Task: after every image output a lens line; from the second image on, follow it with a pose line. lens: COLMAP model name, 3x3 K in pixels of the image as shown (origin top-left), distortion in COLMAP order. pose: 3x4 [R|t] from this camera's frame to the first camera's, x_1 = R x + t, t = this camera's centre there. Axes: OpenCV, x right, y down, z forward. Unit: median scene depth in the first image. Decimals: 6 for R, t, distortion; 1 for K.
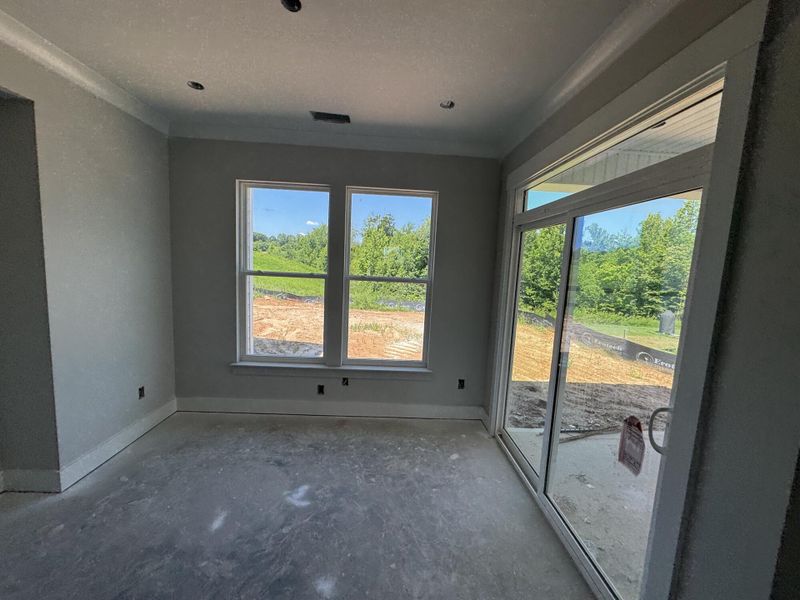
lens RADIAL K [[322.3, 0, 401.7], [0, 322.3, 299.7], [0, 0, 1]] dist [-0.002464, -0.000201]
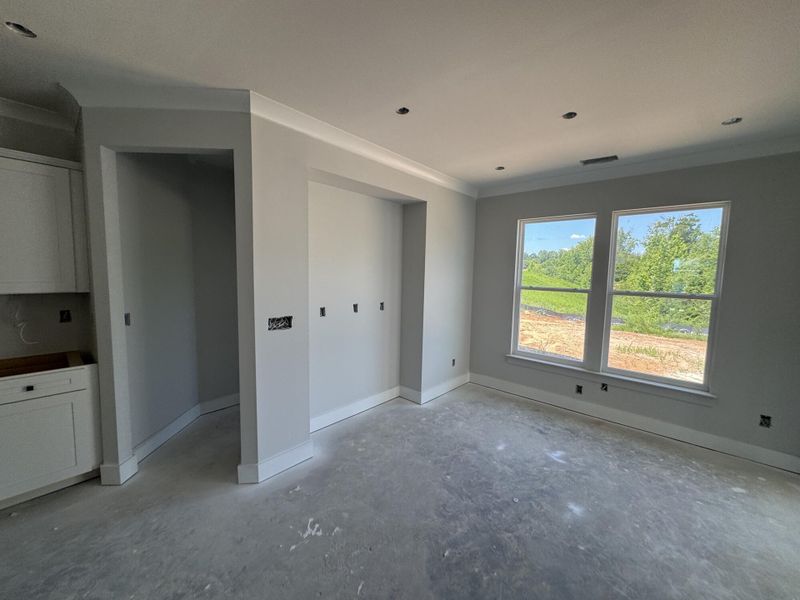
lens RADIAL K [[318.7, 0, 396.8], [0, 318.7, 299.0], [0, 0, 1]] dist [-0.002500, 0.000086]
pose [[0.710769, 0.027434, -0.702890, 0.085866], [-0.065966, 0.997435, -0.027775, 0.035459], [0.700325, 0.066109, 0.710756, -0.319967]]
